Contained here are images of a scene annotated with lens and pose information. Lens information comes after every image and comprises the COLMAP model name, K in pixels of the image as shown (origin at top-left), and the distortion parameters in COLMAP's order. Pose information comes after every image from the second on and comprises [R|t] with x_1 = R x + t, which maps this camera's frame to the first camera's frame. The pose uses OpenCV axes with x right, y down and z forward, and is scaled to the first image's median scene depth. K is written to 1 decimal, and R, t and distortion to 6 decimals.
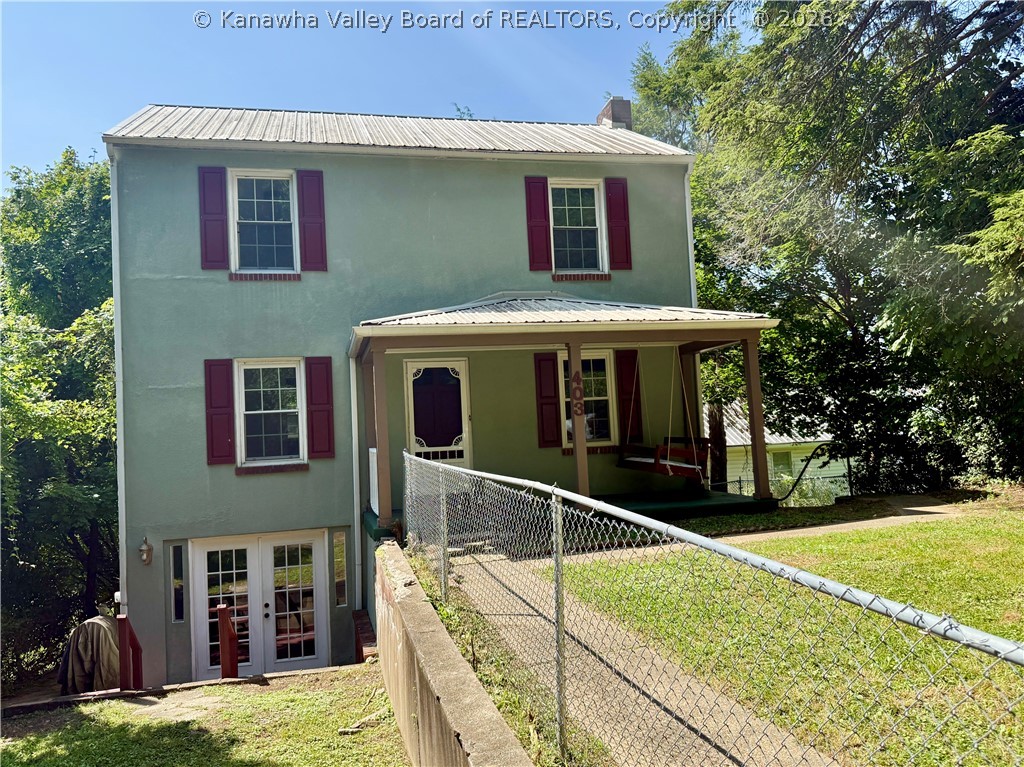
lens RADIAL K [[796.5, 0, 517.9], [0, 796.5, 389.0], [0, 0, 1]] dist [0.047297, -0.048960]
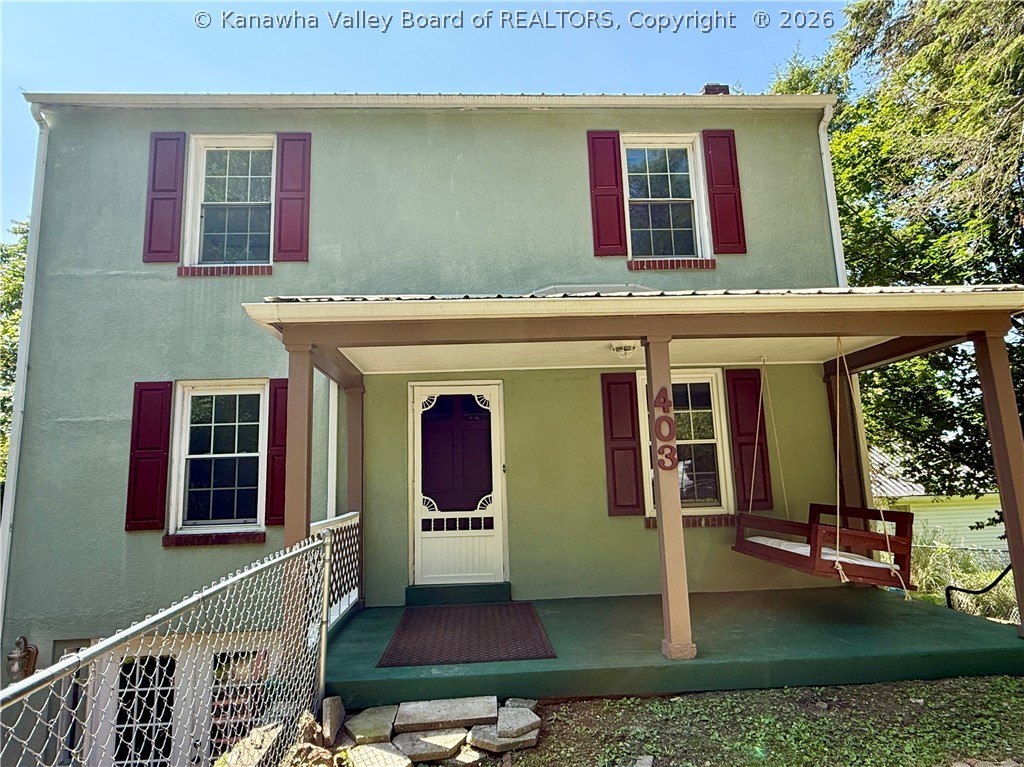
lens RADIAL K [[580.3, 0, 513.2], [0, 580.3, 386.5], [0, 0, 1]] dist [-0.004944, 0.000824]
pose [[0.982079, -0.009760, -0.188216, 0.041623], [-0.007078, 0.996044, -0.088582, 0.010578], [0.188336, 0.088326, 0.978125, 0.527454]]
